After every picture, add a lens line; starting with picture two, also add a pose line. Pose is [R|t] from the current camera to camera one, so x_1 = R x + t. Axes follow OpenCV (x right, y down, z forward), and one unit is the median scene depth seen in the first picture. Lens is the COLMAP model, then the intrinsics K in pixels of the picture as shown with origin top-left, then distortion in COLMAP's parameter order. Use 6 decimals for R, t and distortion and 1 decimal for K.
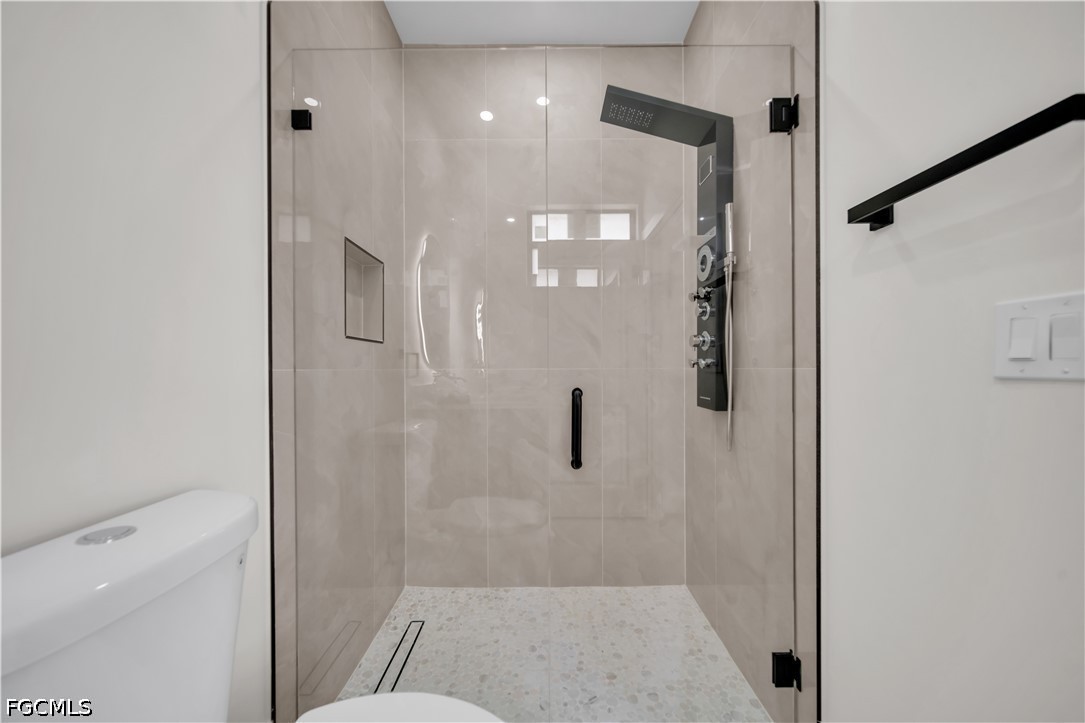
lens RADIAL K [[373.9, 0, 547.5], [0, 373.9, 368.7], [0, 0, 1]] dist [-0.002365, -0.000303]
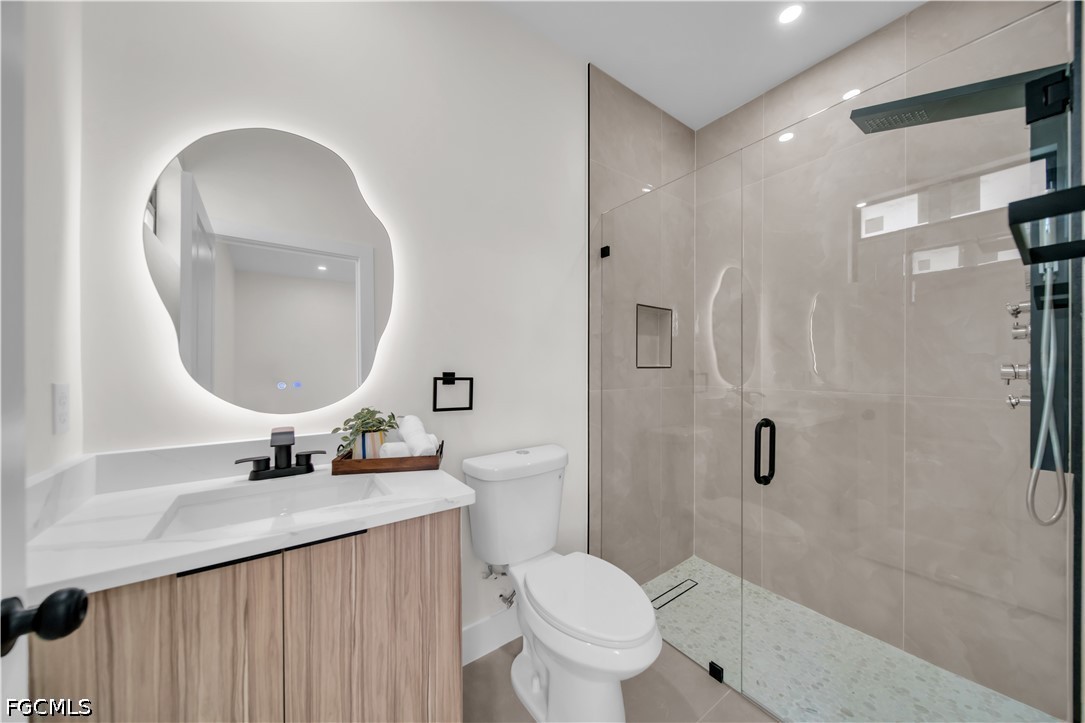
lens RADIAL K [[373.9, 0, 547.5], [0, 373.9, 368.7], [0, 0, 1]] dist [-0.002365, -0.000303]
pose [[0.590525, 0.008963, -0.806970, 0.382780], [-0.004893, 0.999960, 0.007526, -0.069865], [0.807005, -0.000496, 0.590545, -0.173563]]
